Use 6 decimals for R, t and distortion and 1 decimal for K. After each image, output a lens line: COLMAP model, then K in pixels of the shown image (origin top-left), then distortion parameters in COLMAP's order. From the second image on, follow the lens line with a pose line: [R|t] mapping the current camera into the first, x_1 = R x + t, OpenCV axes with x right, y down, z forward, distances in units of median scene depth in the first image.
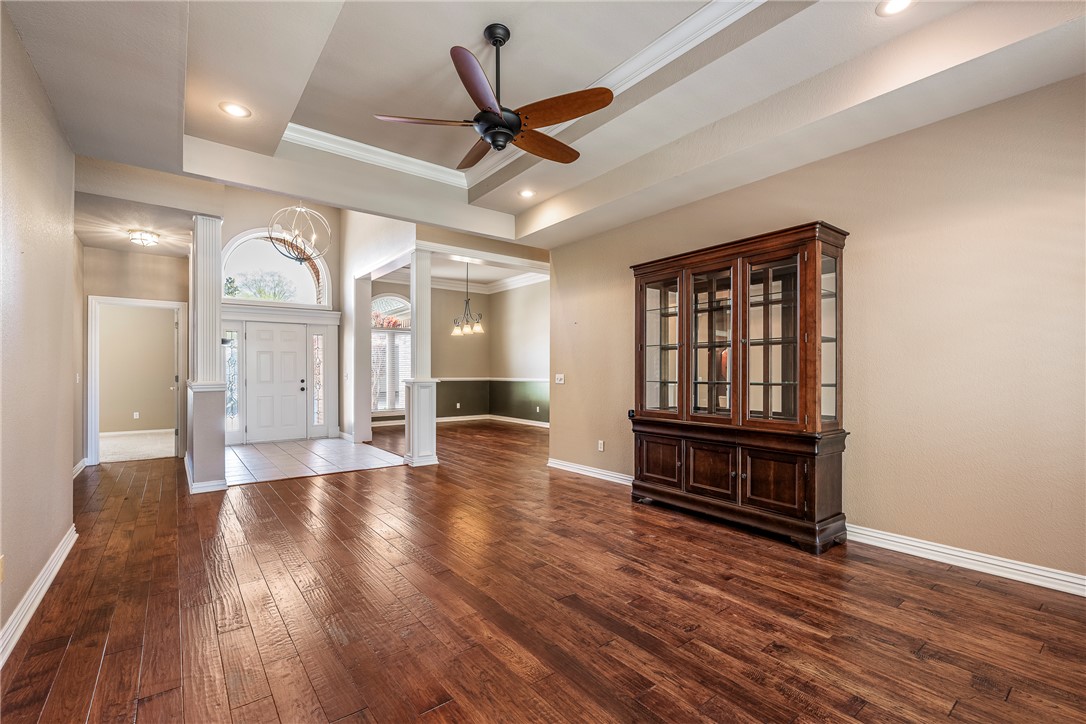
lens RADIAL K [[479.6, 0, 537.2], [0, 479.6, 368.1], [0, 0, 1]] dist [-0.000178, -0.000052]
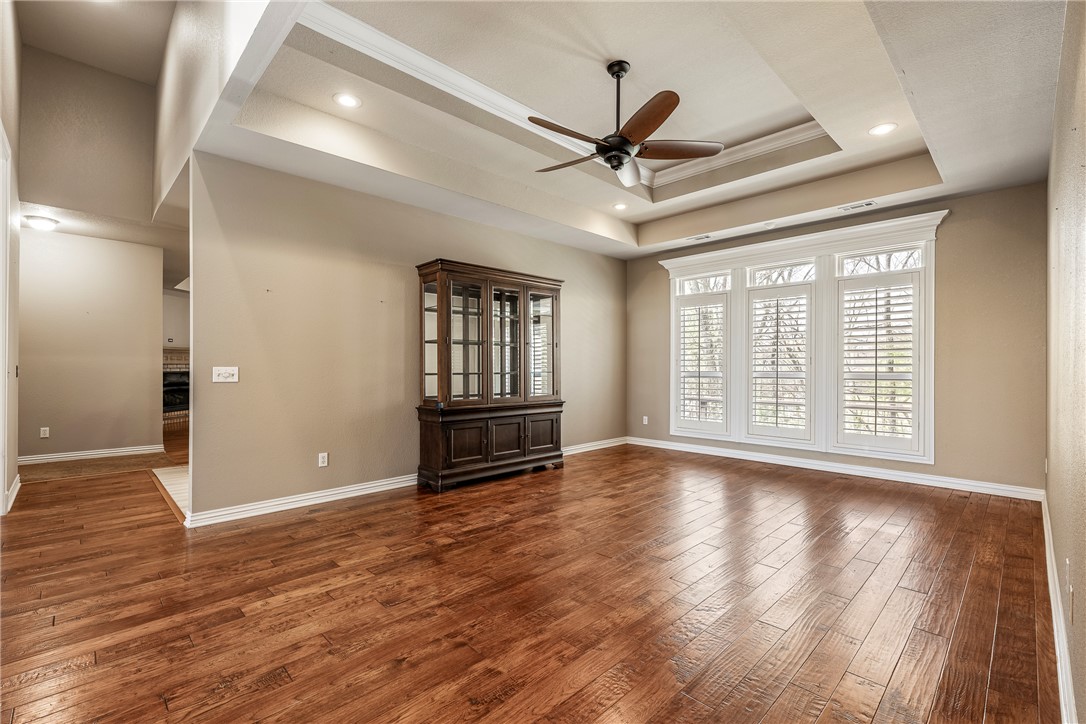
lens RADIAL K [[479.6, 0, 537.2], [0, 479.6, 368.1], [0, 0, 1]] dist [-0.000178, -0.000052]
pose [[-0.122431, -0.000364, 0.992477, -0.875870], [-0.007348, 0.999973, -0.000540, 0.016520], [-0.992450, -0.007359, -0.122431, 0.984766]]
